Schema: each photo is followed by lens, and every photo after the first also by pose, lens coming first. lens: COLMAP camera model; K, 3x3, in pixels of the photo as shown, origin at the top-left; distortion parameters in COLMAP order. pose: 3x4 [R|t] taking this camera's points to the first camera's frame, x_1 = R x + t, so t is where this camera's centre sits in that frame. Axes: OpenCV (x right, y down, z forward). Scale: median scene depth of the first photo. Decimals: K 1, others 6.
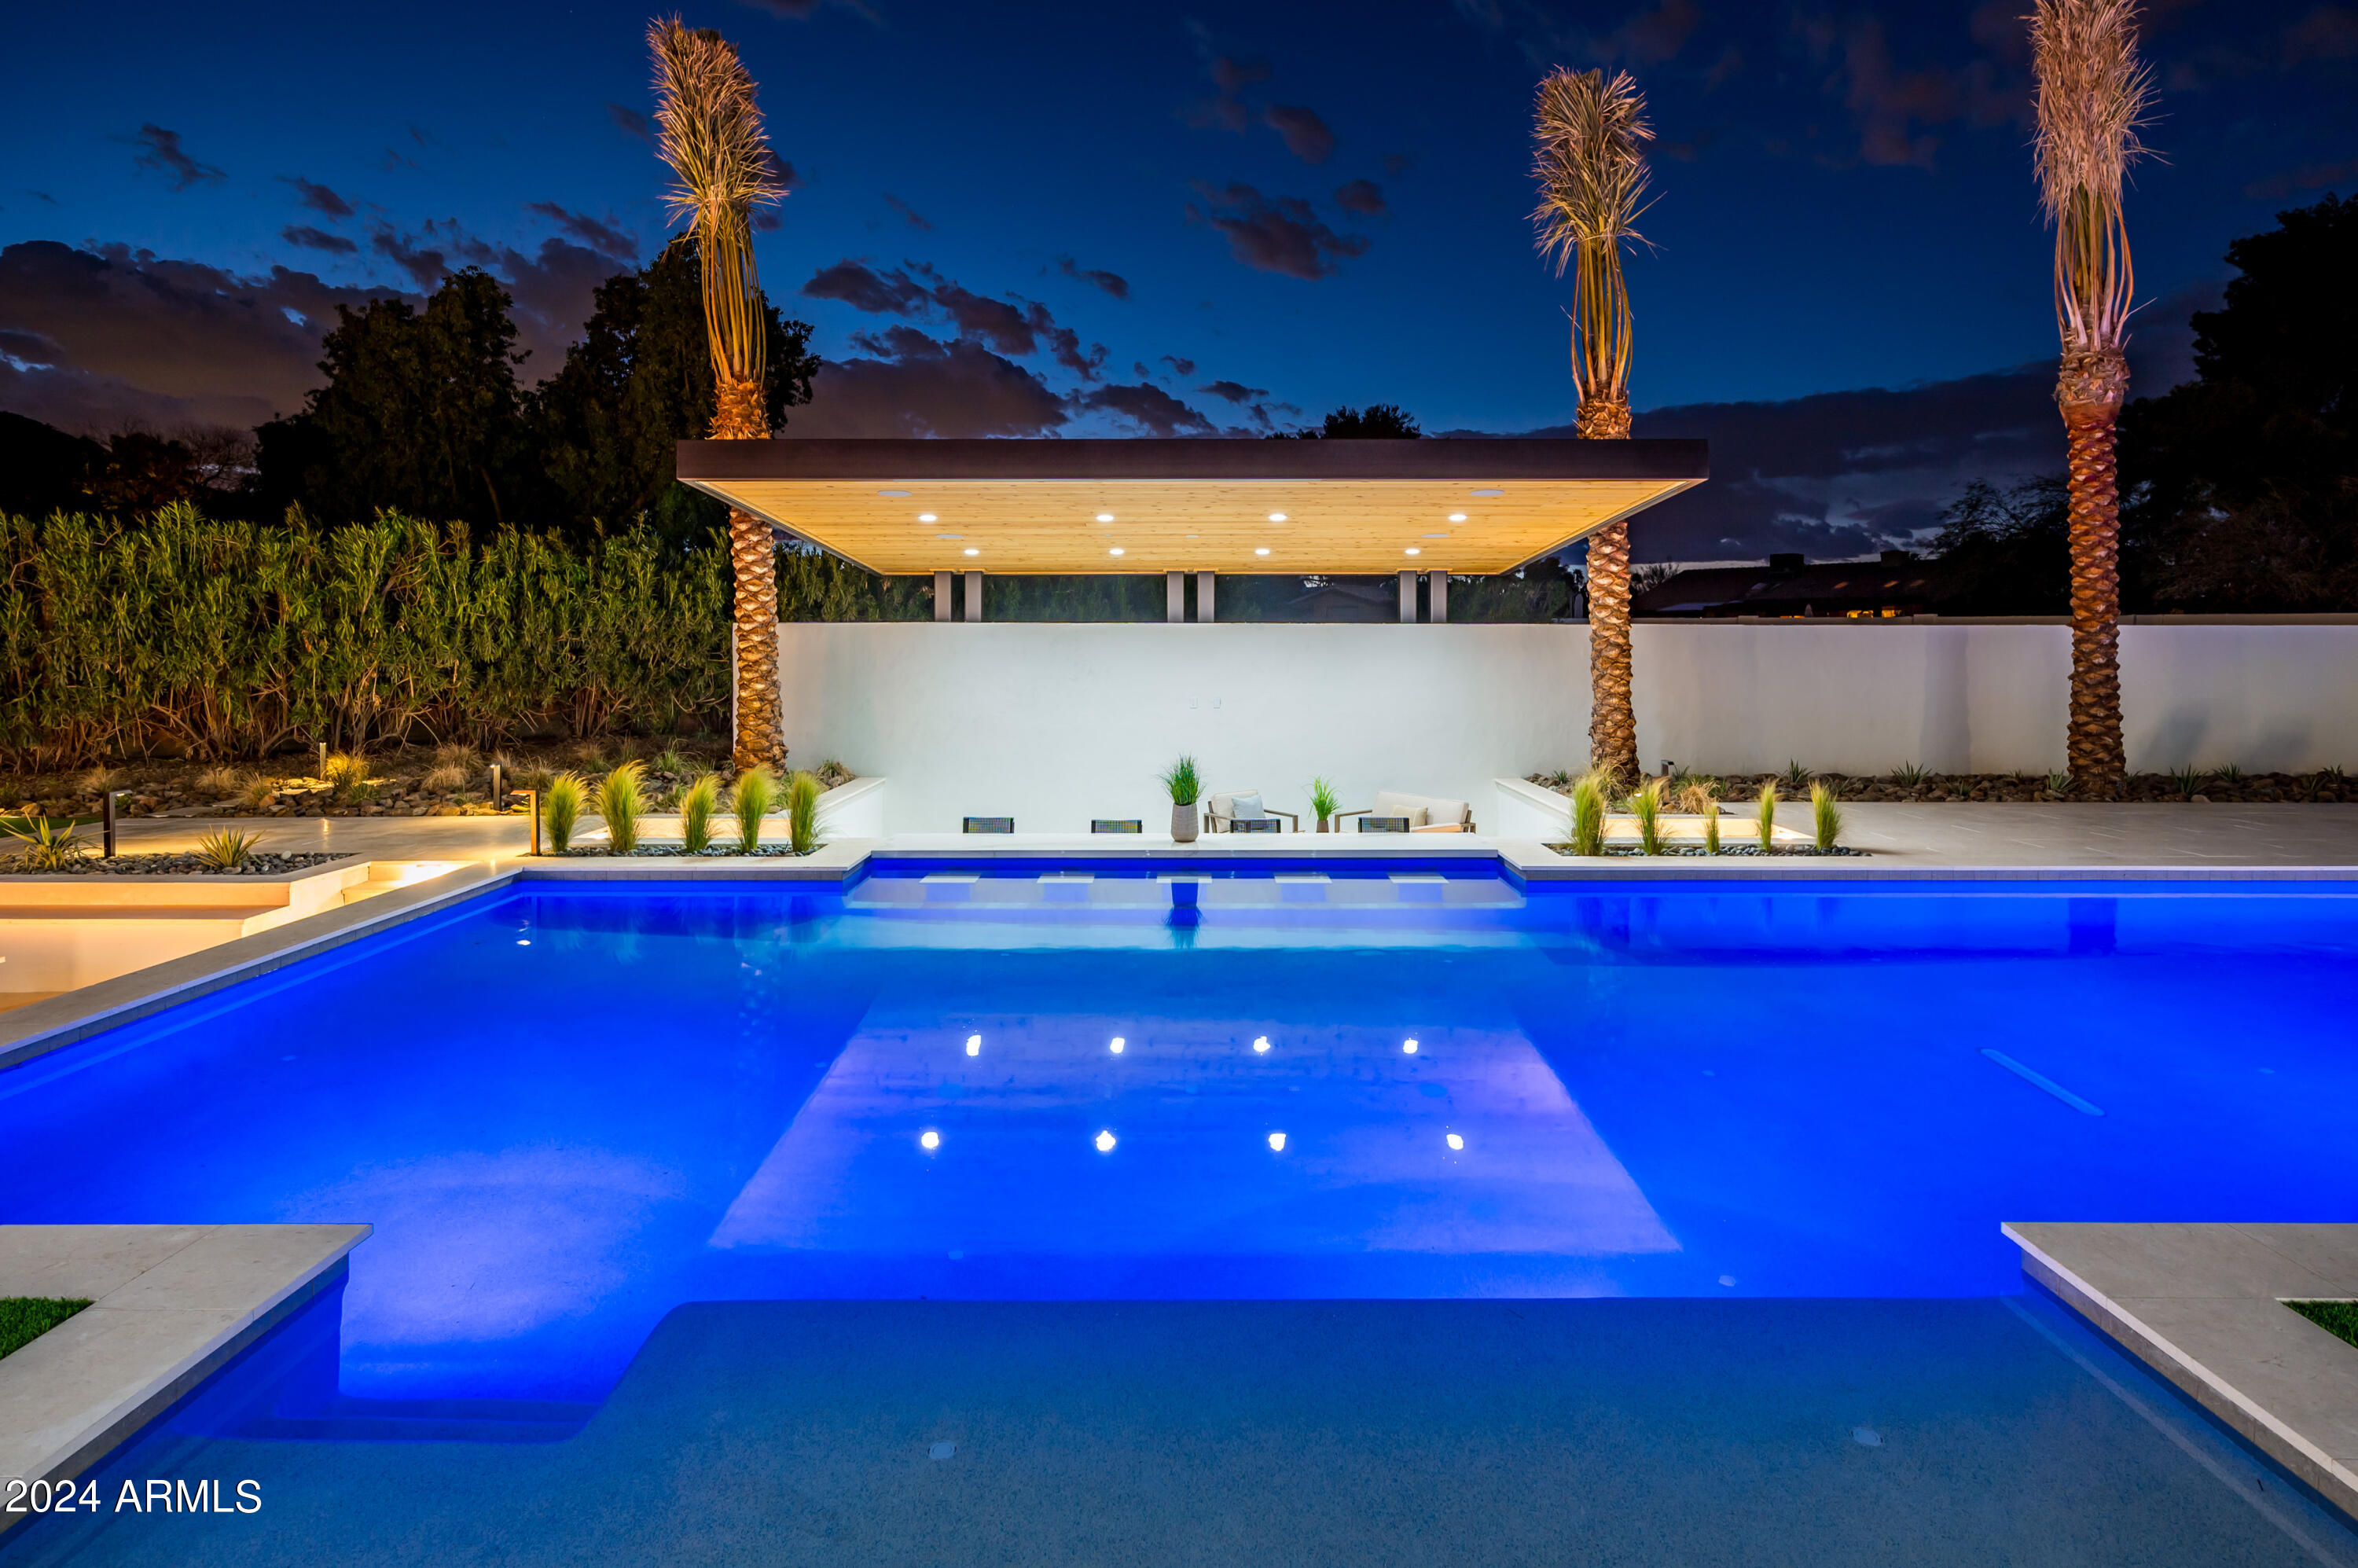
lens RADIAL K [[1279.9, 0, 1189.2], [0, 1279.9, 636.1], [0, 0, 1]] dist [0.001645, -0.000347]
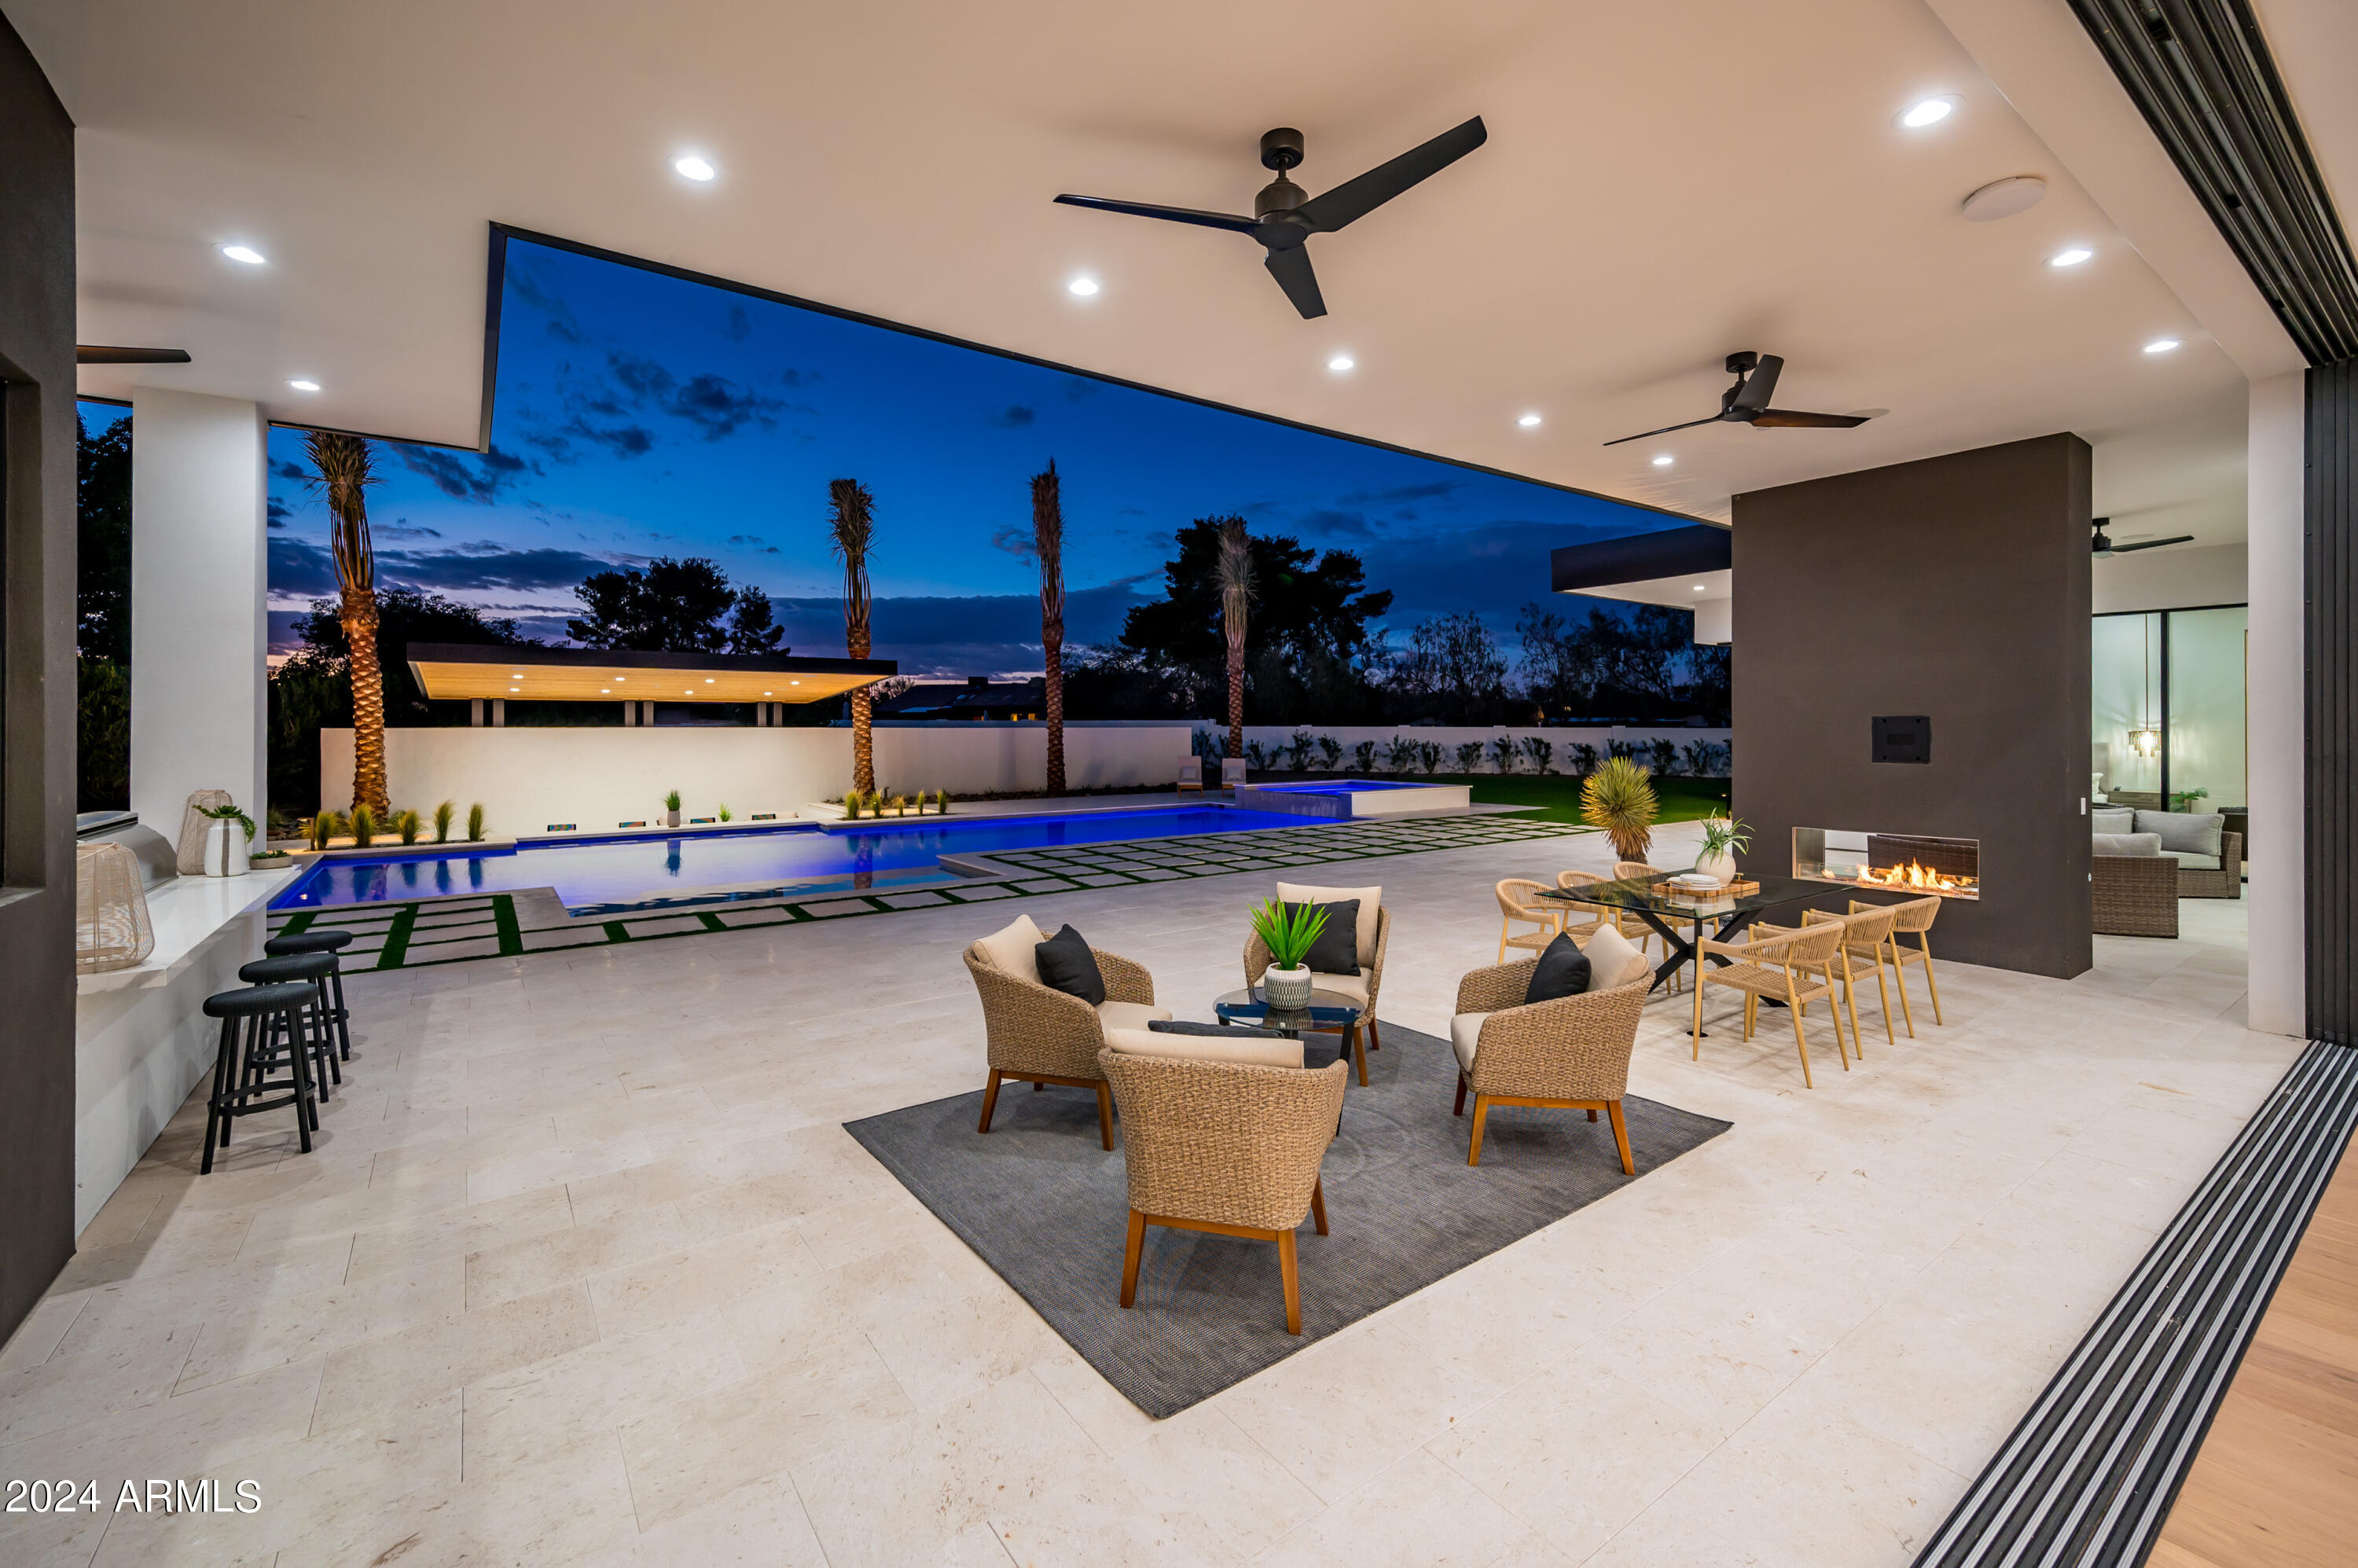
lens RADIAL K [[988.9, 0, 1173.1], [0, 988.9, 727.3], [0, 0, 1]] dist [-0.000432, 0.000104]
pose [[0.815682, -0.002044, 0.578497, -0.222534], [0.001908, 0.999998, 0.000844, -0.011487], [-0.578497, 0.000416, 0.815684, -0.707414]]
